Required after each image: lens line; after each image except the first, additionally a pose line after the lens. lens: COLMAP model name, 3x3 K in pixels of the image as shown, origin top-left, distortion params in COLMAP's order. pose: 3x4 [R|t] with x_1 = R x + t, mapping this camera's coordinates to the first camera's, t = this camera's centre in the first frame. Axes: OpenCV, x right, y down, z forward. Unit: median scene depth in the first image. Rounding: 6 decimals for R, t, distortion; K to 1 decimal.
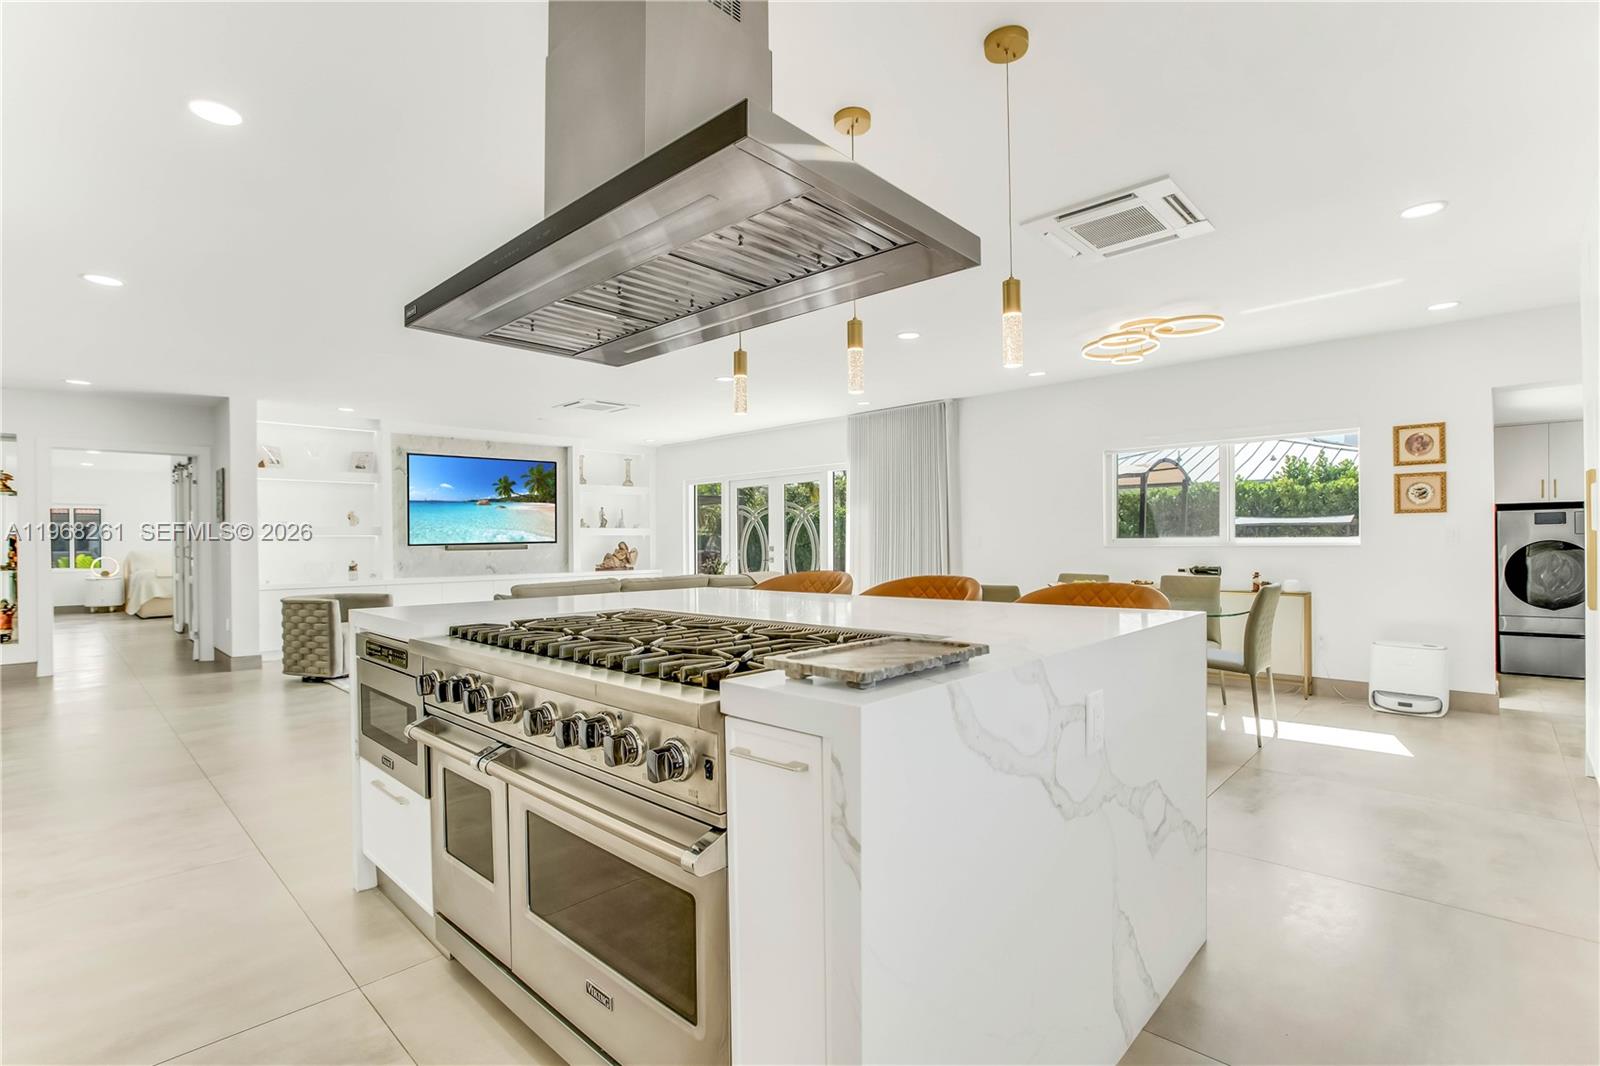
lens RADIAL K [[745.2, 0, 769.0], [0, 745.2, 534.9], [0, 0, 1]] dist [-0.033229, 0.000093]
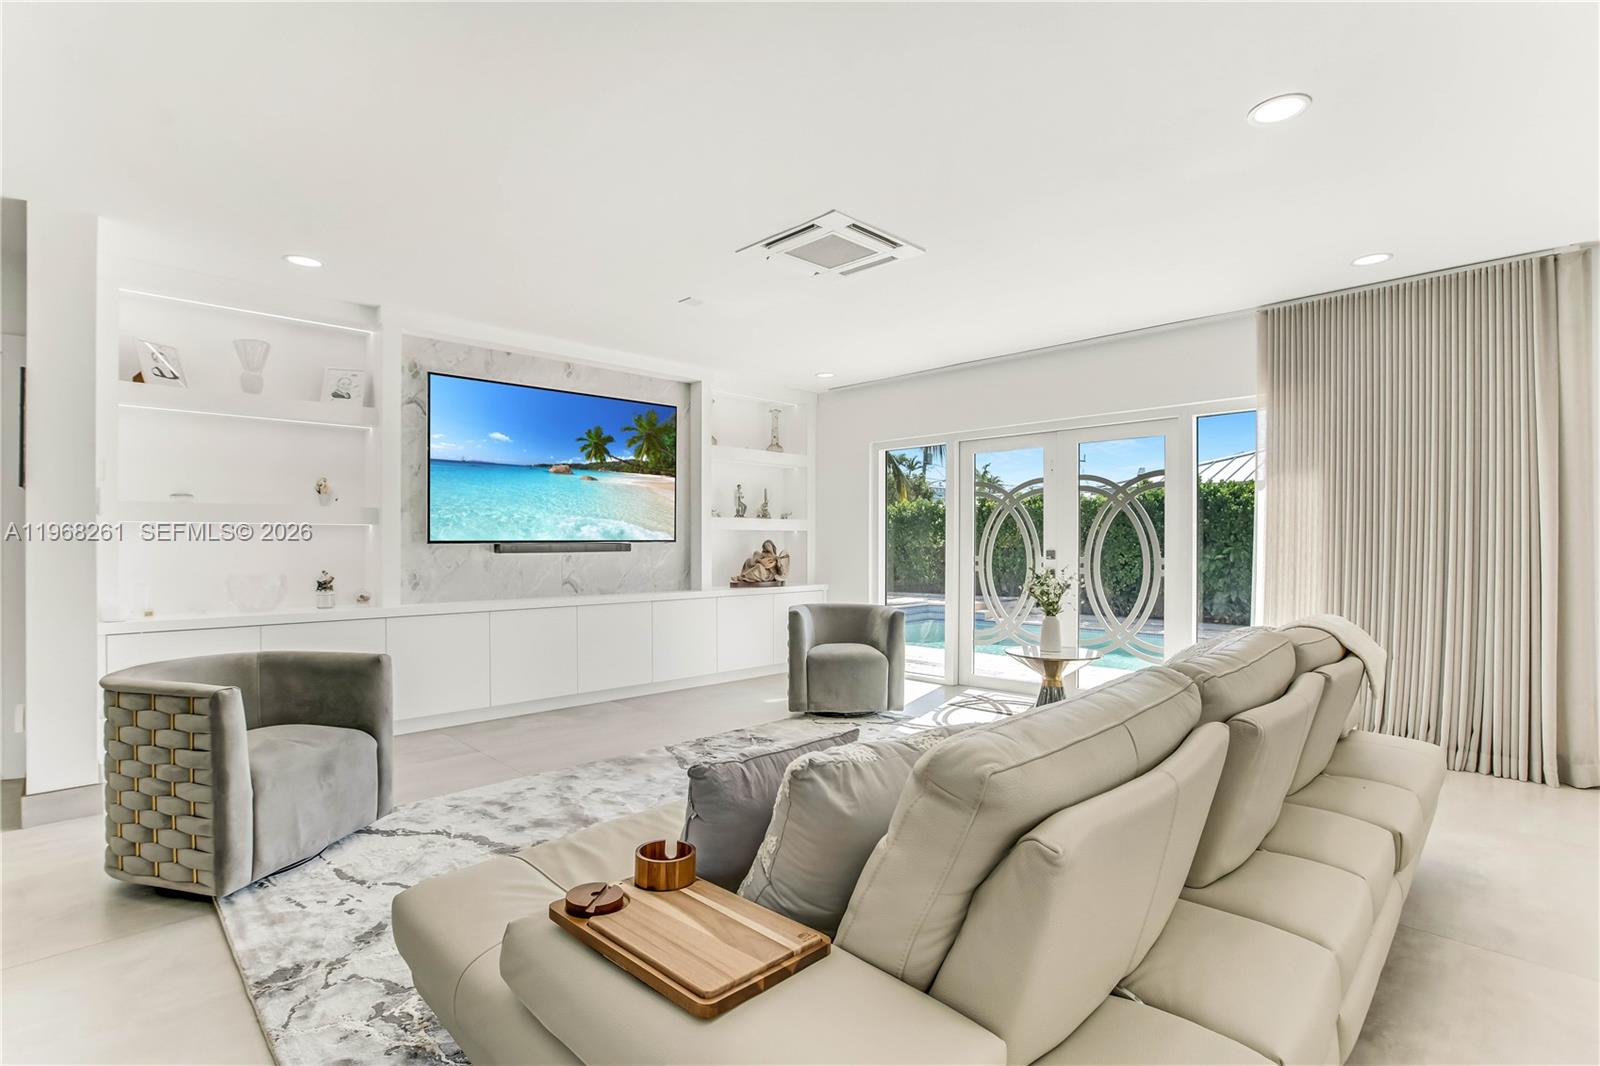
lens RADIAL K [[756.8, 0, 783.5], [0, 756.8, 528.2], [0, 0, 1]] dist [-0.029380, 0.000693]
pose [[0.999828, 0.008843, -0.016319, -0.198450], [-0.008991, 0.999918, -0.009072, 0.005044], [0.016238, 0.009217, 0.999826, 0.409953]]
